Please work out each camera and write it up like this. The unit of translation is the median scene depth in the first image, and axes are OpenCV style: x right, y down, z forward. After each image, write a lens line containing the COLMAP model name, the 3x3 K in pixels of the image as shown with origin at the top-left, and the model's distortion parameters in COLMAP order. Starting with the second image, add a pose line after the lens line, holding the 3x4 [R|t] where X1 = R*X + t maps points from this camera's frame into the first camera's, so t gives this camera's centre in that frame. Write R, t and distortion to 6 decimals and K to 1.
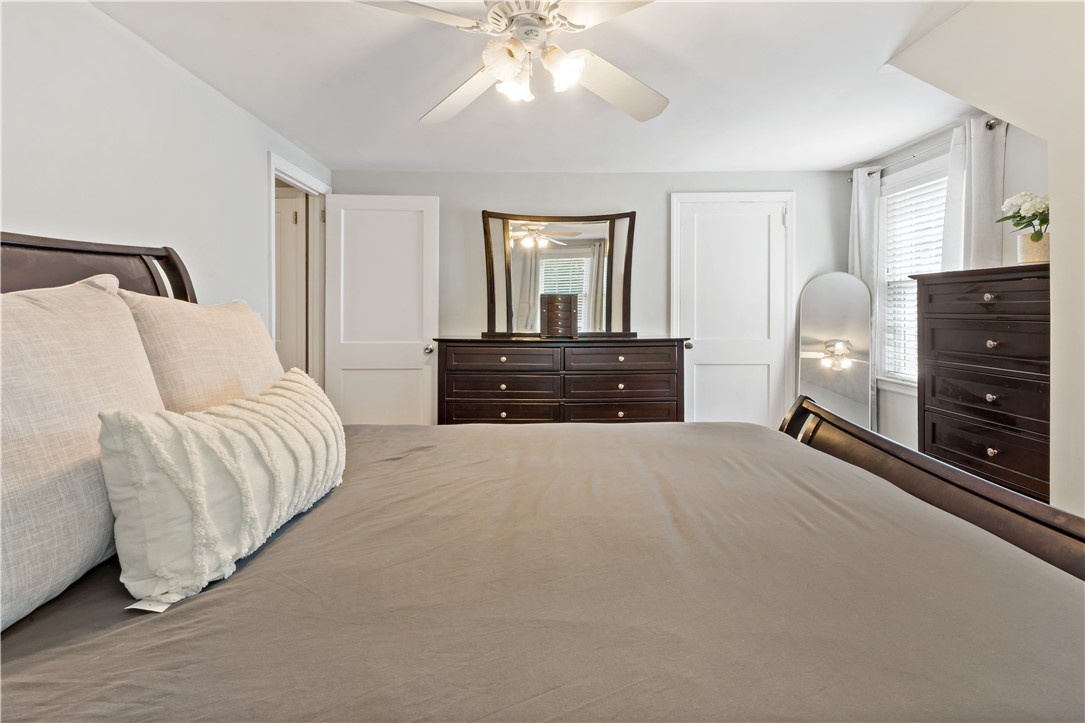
lens RADIAL K [[547.4, 0, 546.7], [0, 547.4, 365.4], [0, 0, 1]] dist [-0.005144, -0.000466]
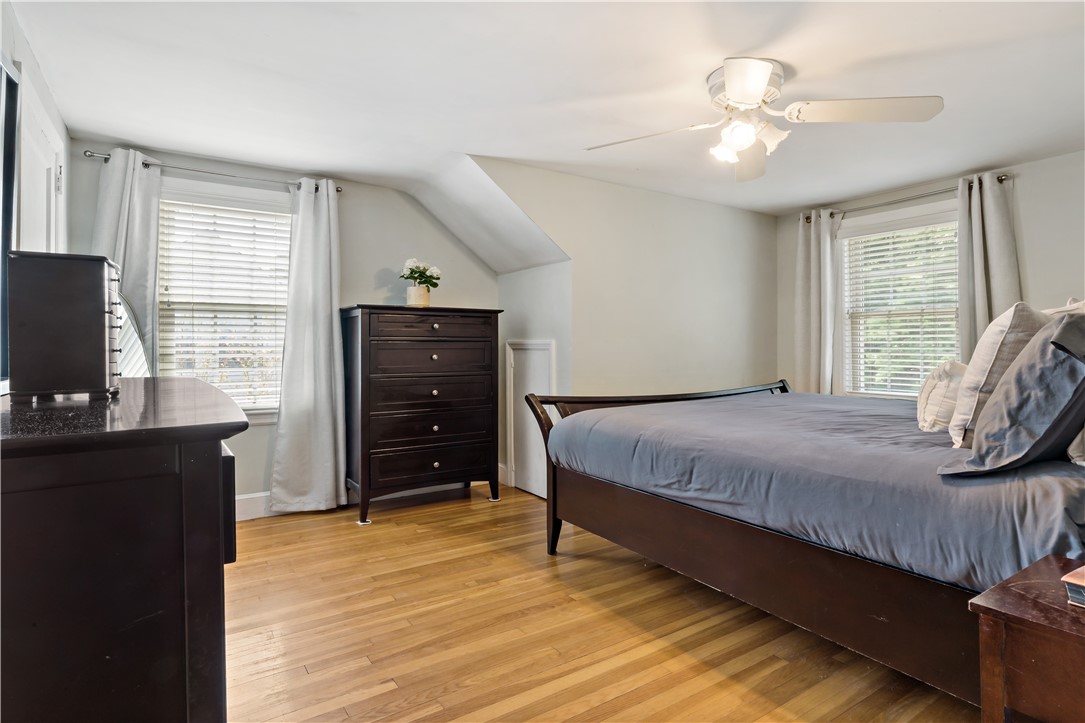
lens RADIAL K [[547.4, 0, 546.7], [0, 547.4, 365.4], [0, 0, 1]] dist [-0.005144, -0.000466]
pose [[-0.527222, -0.029337, 0.849221, -0.403270], [0.089209, 0.991970, 0.089652, -0.078729], [-0.845032, 0.123025, -0.520371, 0.959162]]
